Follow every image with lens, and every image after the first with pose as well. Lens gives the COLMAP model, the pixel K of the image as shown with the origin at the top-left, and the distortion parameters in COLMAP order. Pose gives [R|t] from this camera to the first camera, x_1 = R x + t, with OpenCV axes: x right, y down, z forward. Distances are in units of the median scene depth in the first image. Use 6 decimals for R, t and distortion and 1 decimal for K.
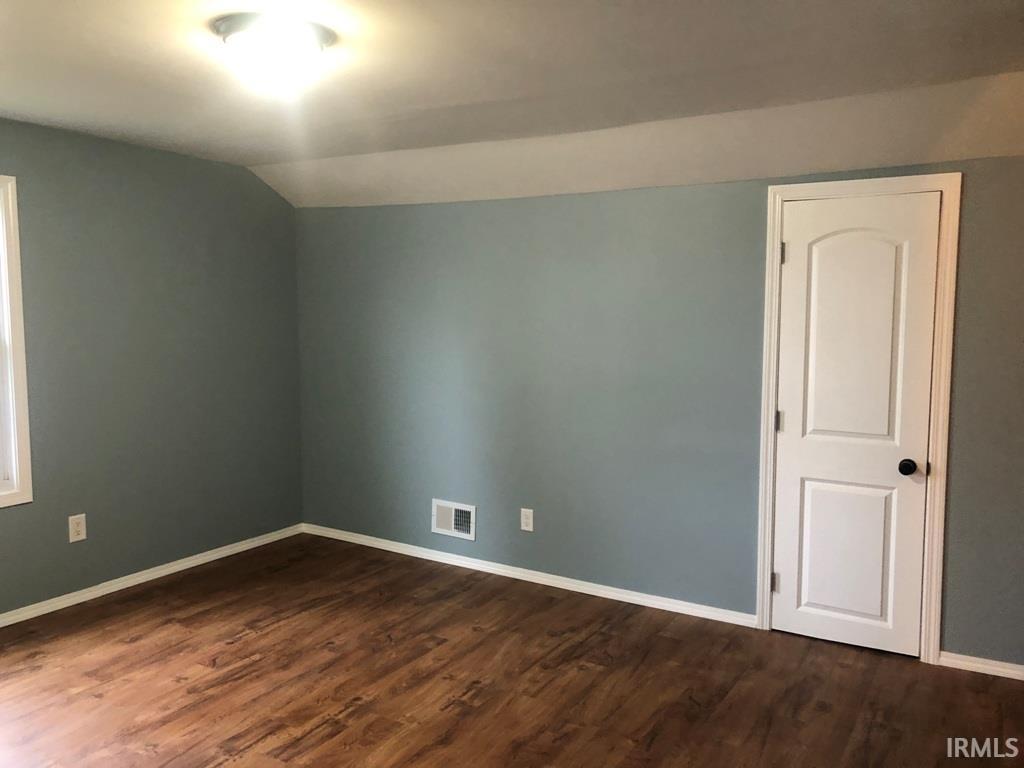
lens RADIAL K [[837.6, 0, 512.0], [0, 837.6, 384.0], [0, 0, 1]] dist [-0.006688, -0.006877]
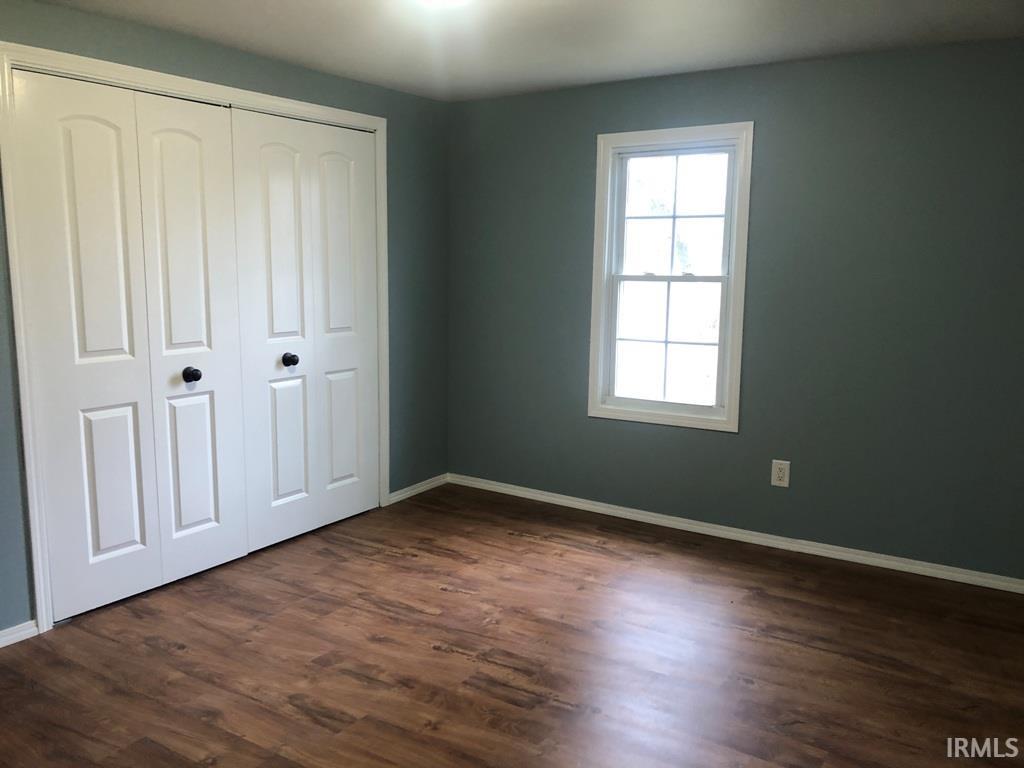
lens RADIAL K [[837.6, 0, 512.0], [0, 837.6, 384.0], [0, 0, 1]] dist [-0.006688, -0.006877]
pose [[-0.037298, 0.140680, -0.989352, 0.483037], [-0.103718, 0.984149, 0.143850, -0.044226], [0.993907, 0.107979, -0.022115, 0.728123]]
